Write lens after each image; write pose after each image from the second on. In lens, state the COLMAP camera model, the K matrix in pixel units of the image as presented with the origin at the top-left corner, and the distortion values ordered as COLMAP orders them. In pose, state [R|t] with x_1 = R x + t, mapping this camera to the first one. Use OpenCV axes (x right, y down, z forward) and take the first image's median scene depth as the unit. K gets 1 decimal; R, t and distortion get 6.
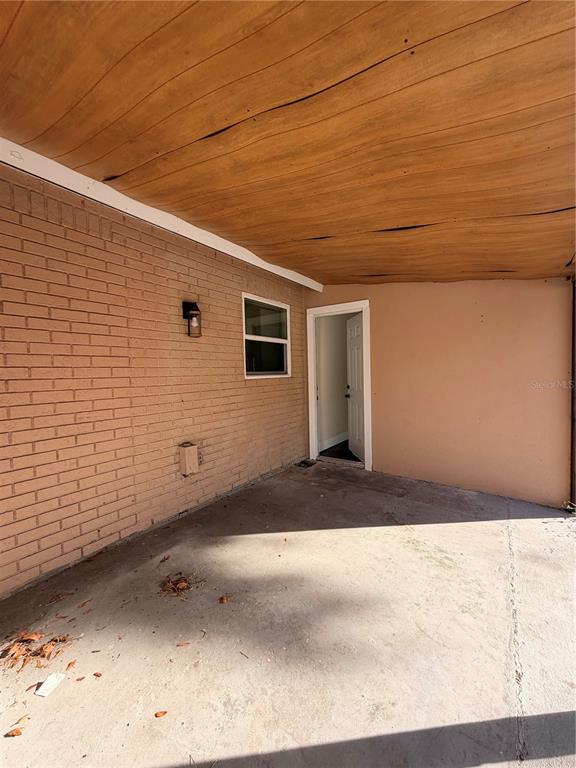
lens RADIAL K [[306.5, 0, 284.7], [0, 306.5, 382.5], [0, 0, 1]] dist [-0.000850, 0.000031]
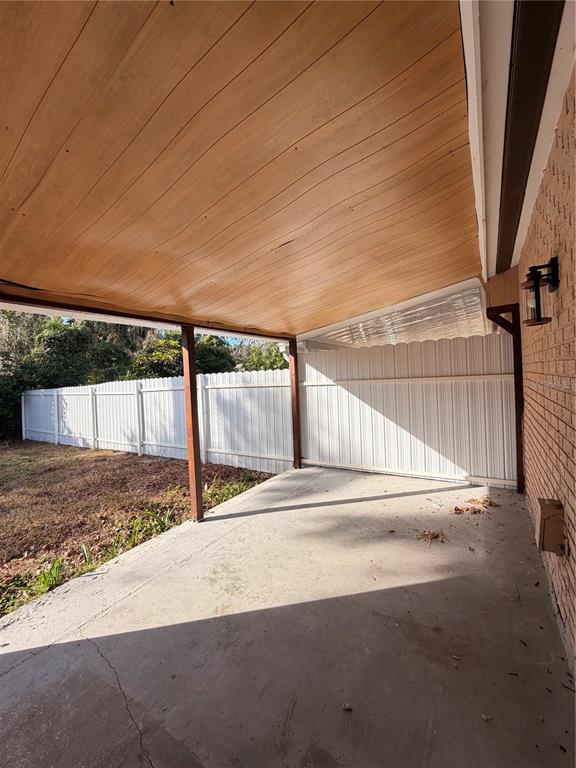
lens RADIAL K [[306.5, 0, 284.7], [0, 306.5, 382.5], [0, 0, 1]] dist [-0.000850, 0.000031]
pose [[-0.997328, 0.068629, -0.025021, 0.249394], [0.067361, 0.996553, 0.048411, -0.117576], [0.028257, 0.046596, -0.998514, 1.889283]]
